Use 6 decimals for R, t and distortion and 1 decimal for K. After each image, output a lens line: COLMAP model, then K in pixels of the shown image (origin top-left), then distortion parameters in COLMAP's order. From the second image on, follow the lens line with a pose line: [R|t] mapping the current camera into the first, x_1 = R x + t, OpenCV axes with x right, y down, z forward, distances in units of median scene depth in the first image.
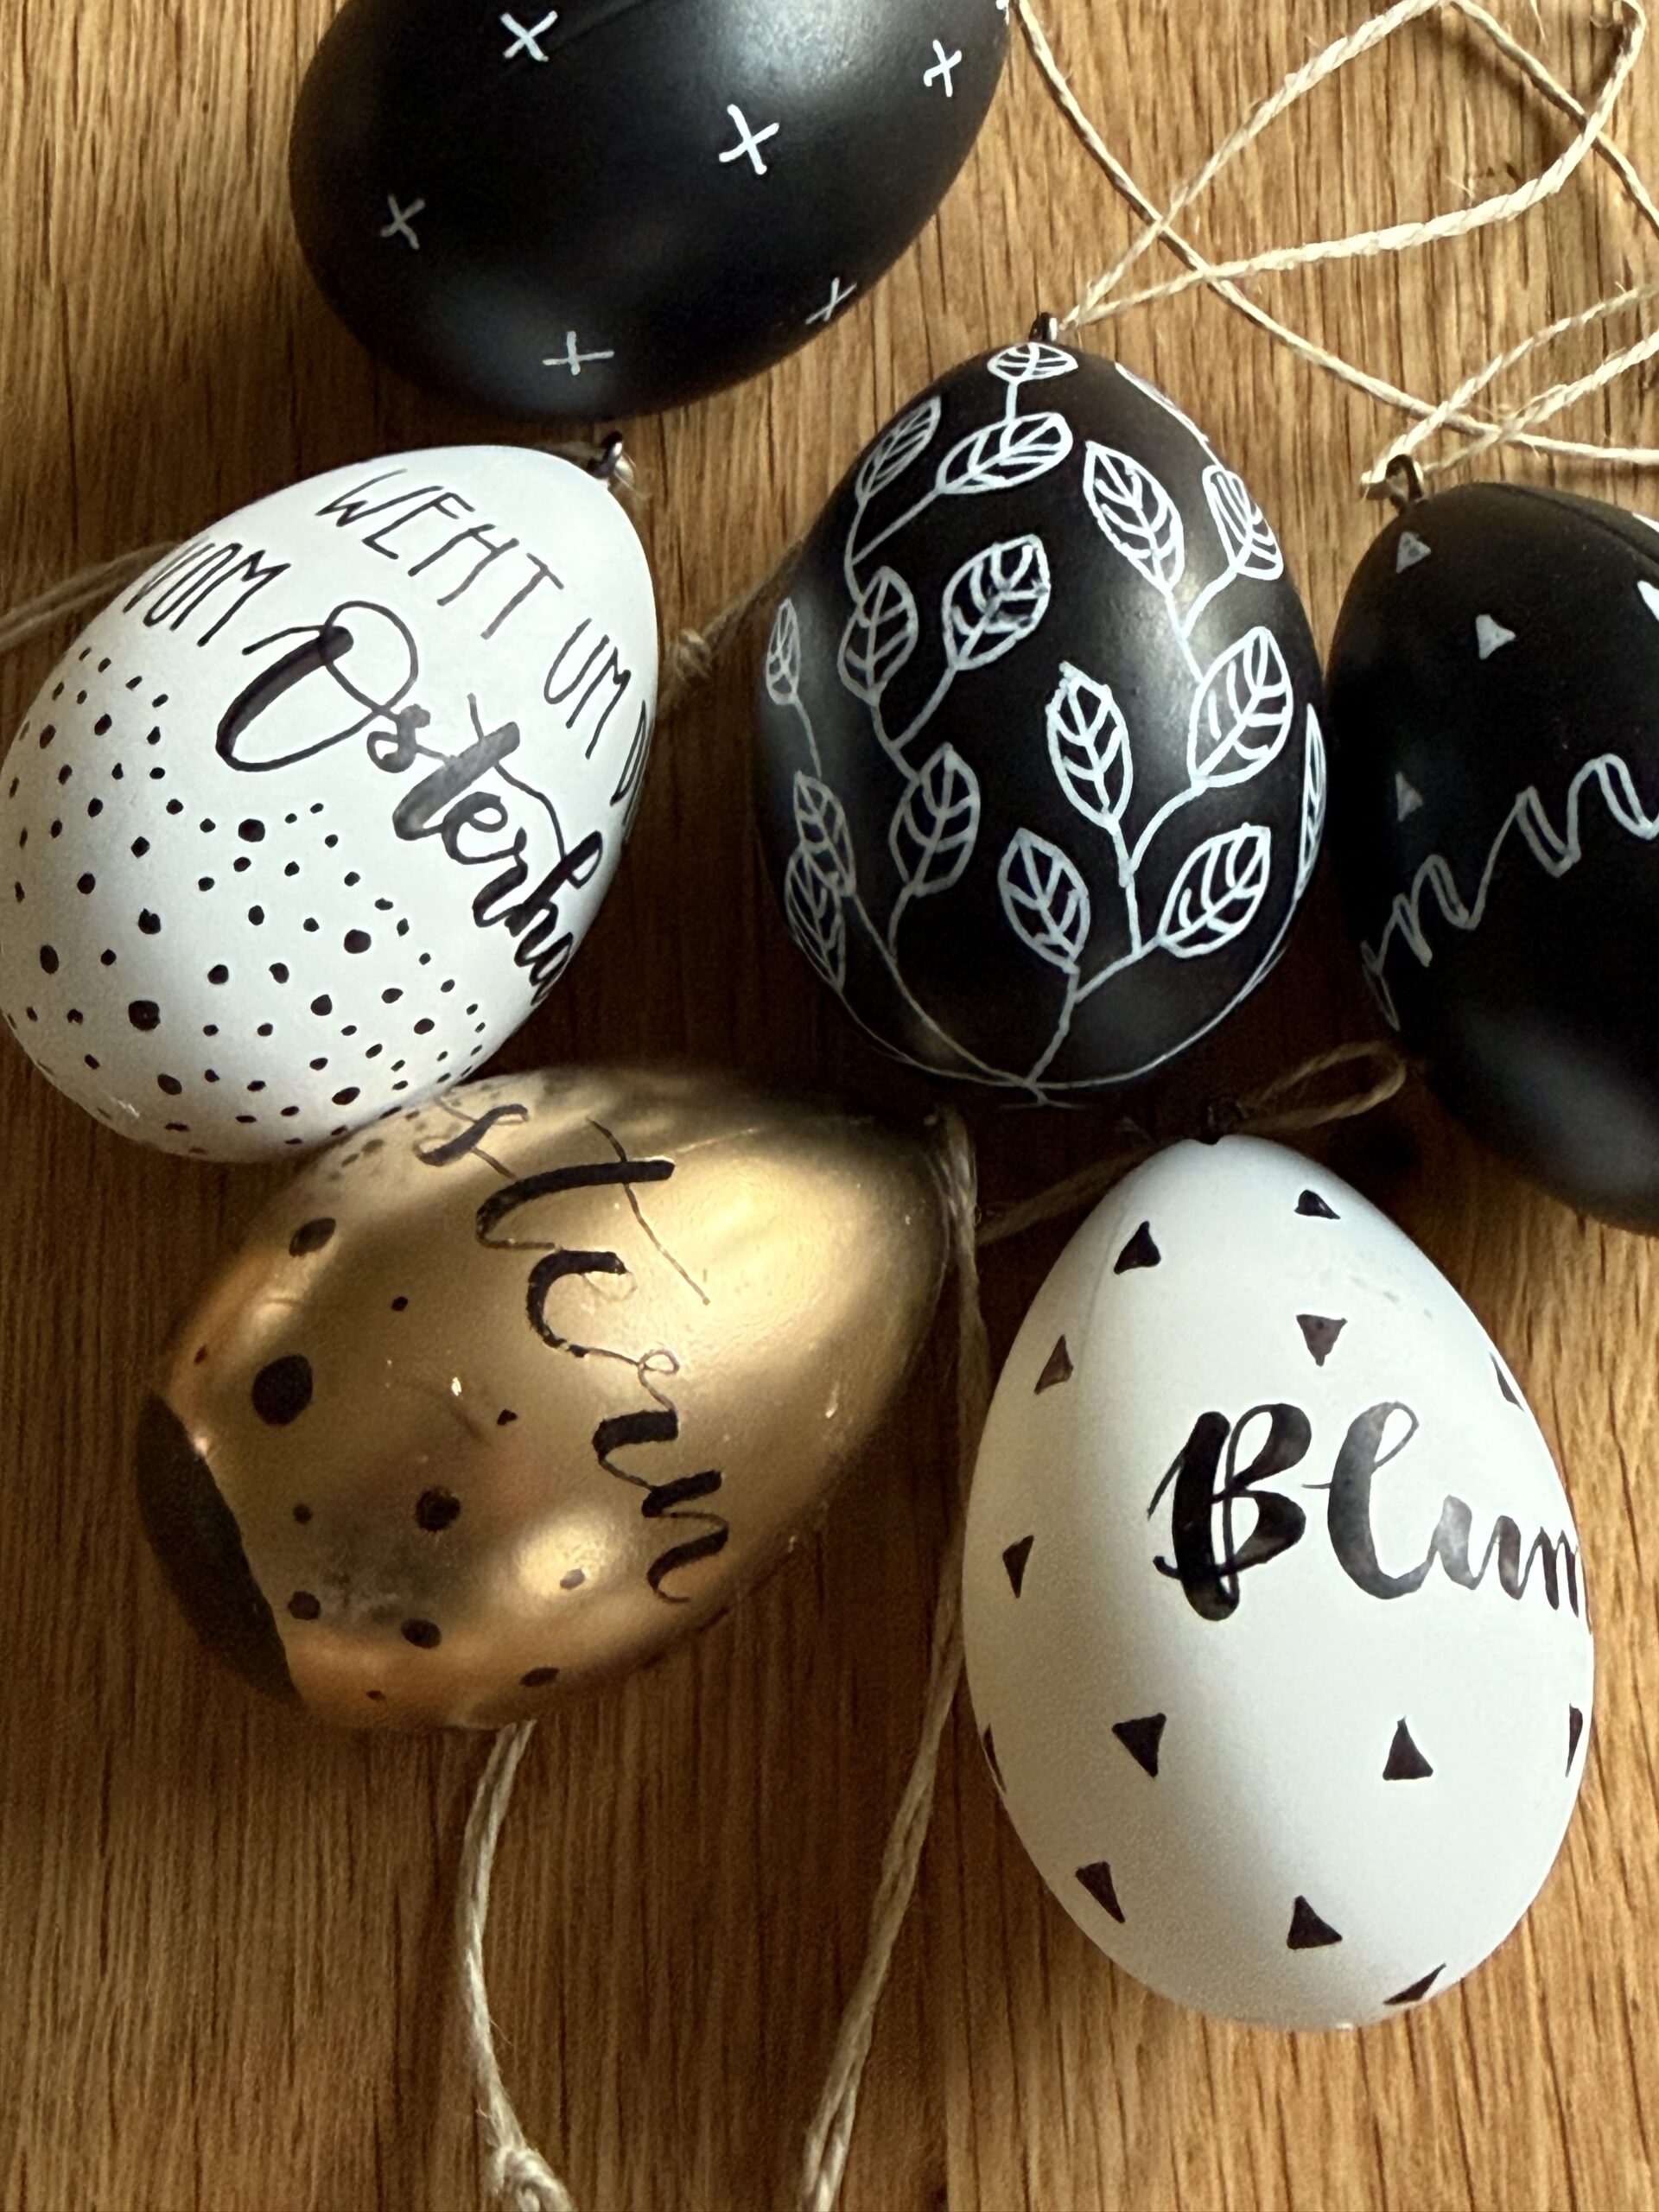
lens RADIAL K [[3215.6, 0, 843.5], [0, 3215.6, 829.1], [0, 0, 1]] dist [0.014105, -0.035902]
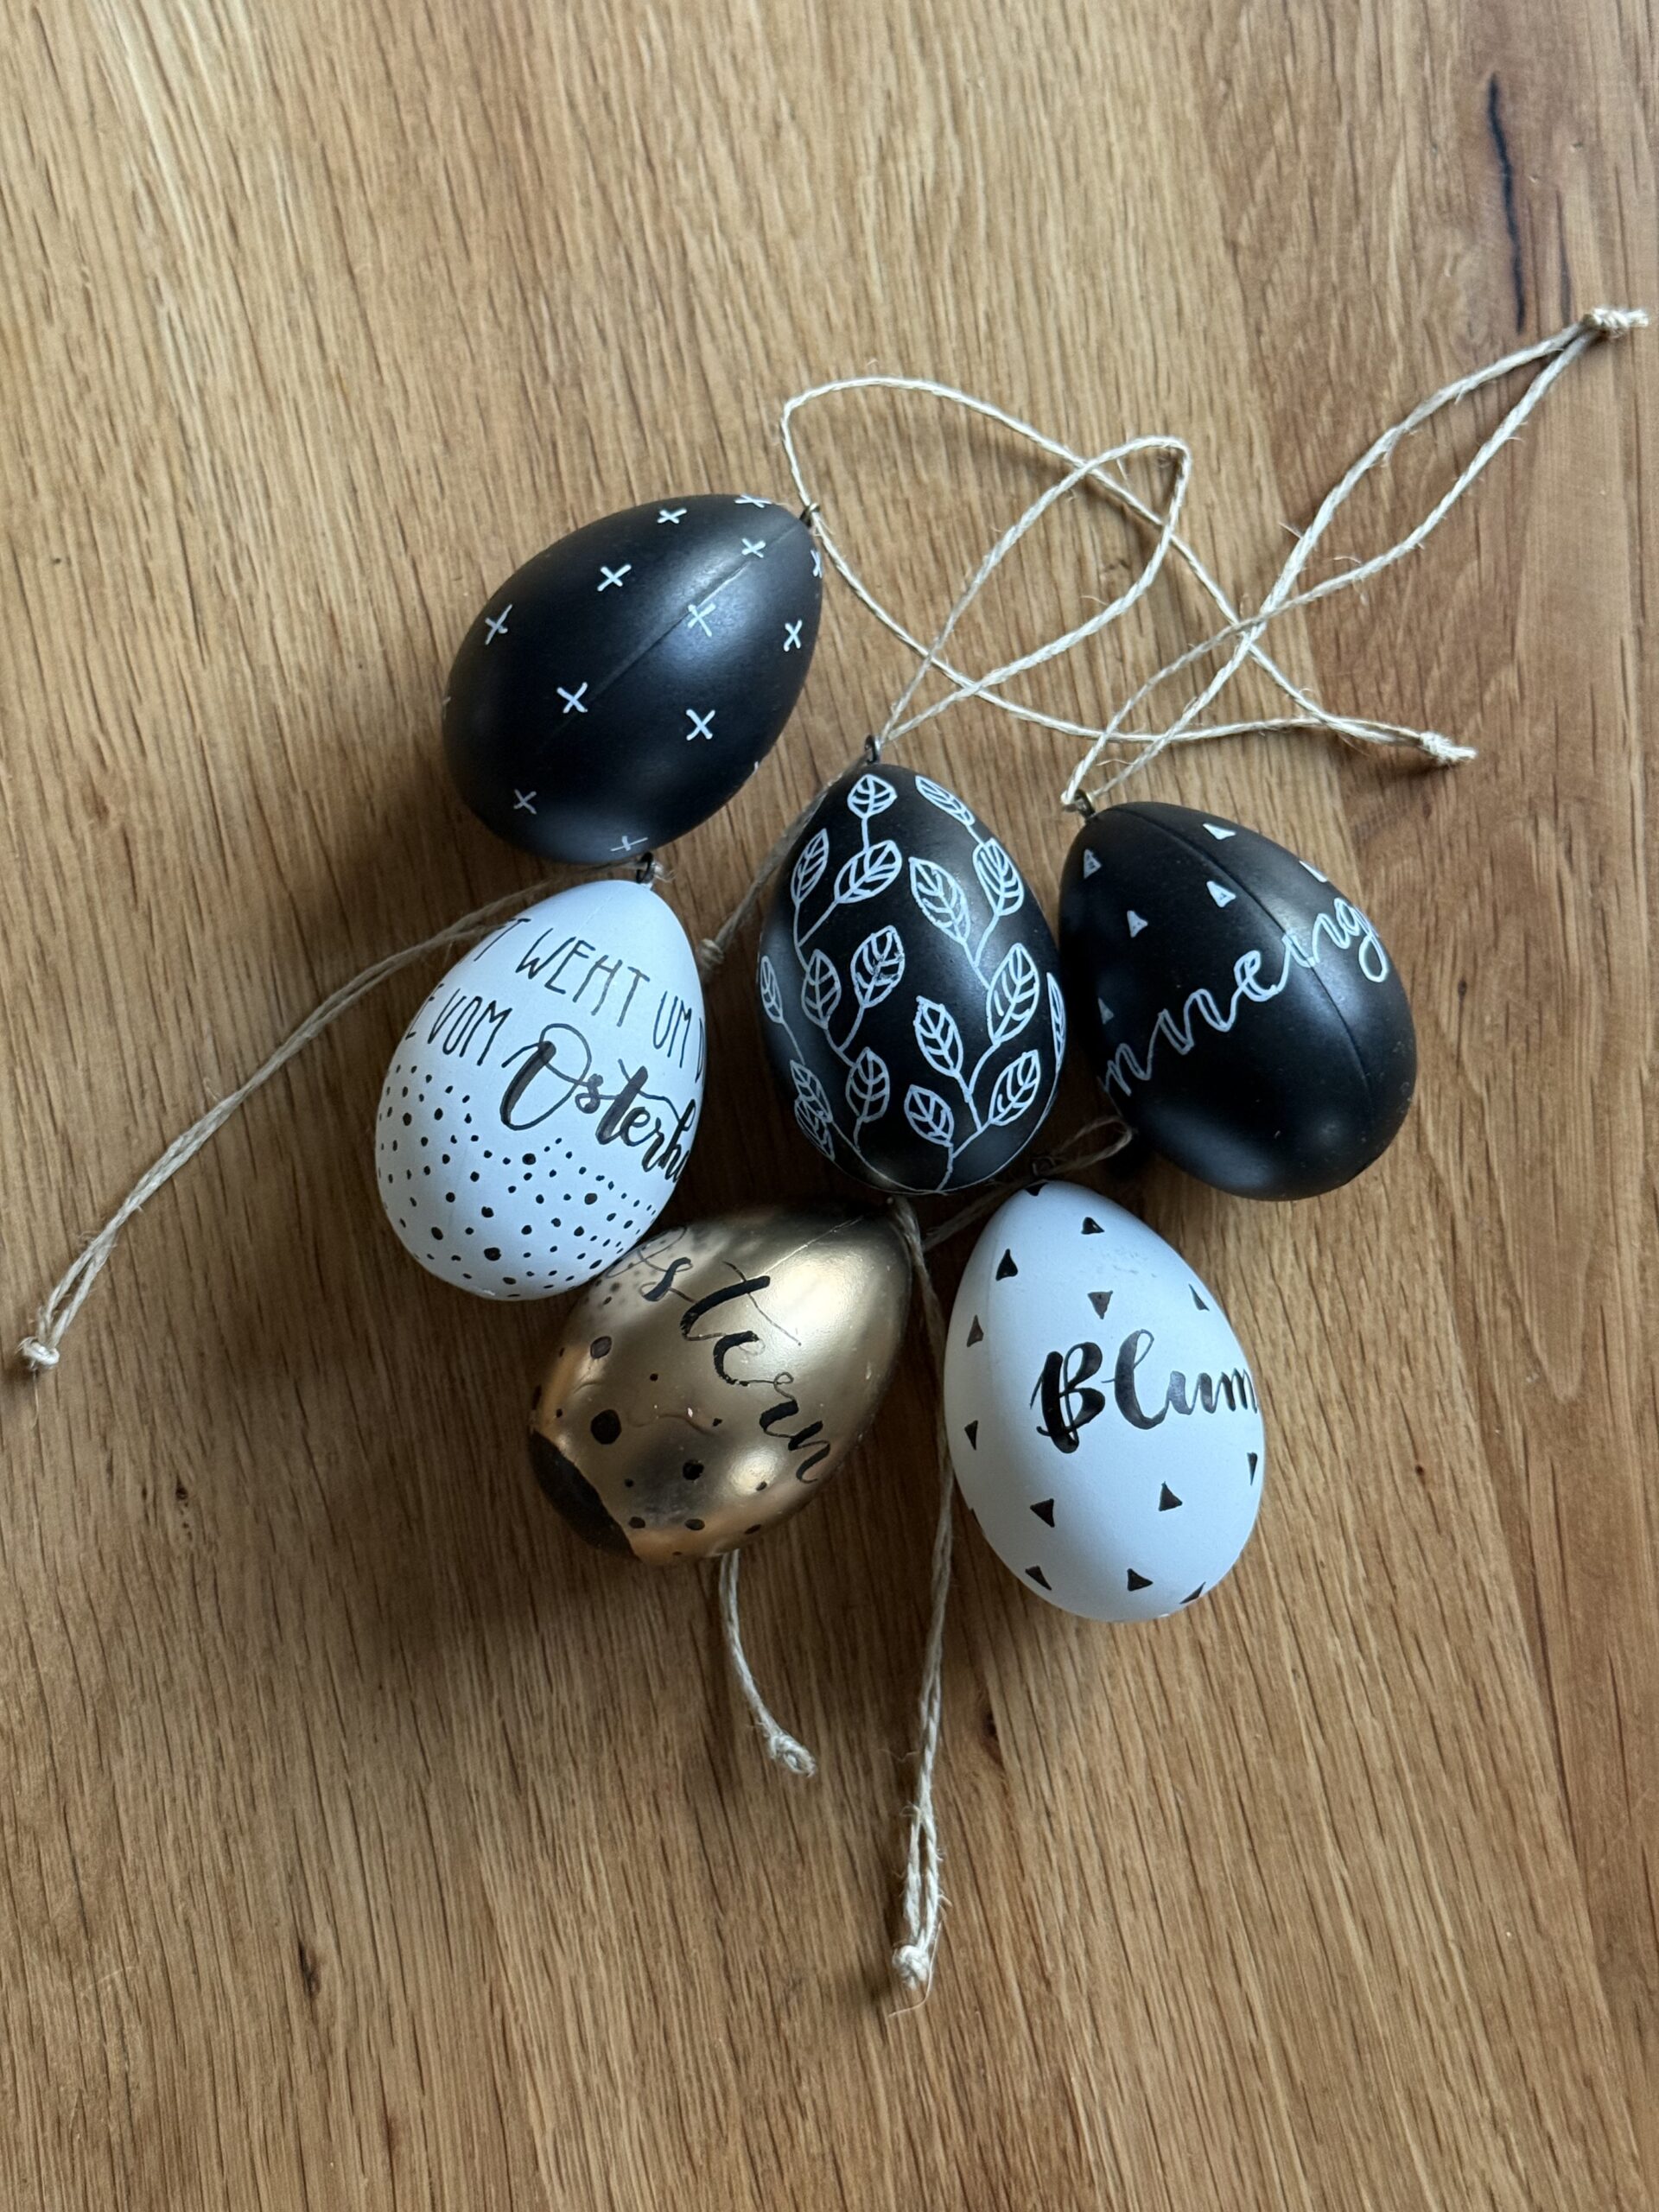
lens RADIAL K [[3142.4, 0, 829.5], [0, 3142.4, 1106.0], [0, 0, 1]] dist [0.185424, -0.501367]
pose [[0.982907, -0.184003, -0.006075, 0.014695], [0.179931, 0.953121, 0.243281, -0.453268], [-0.038975, -0.240216, 0.969937, -0.847445]]
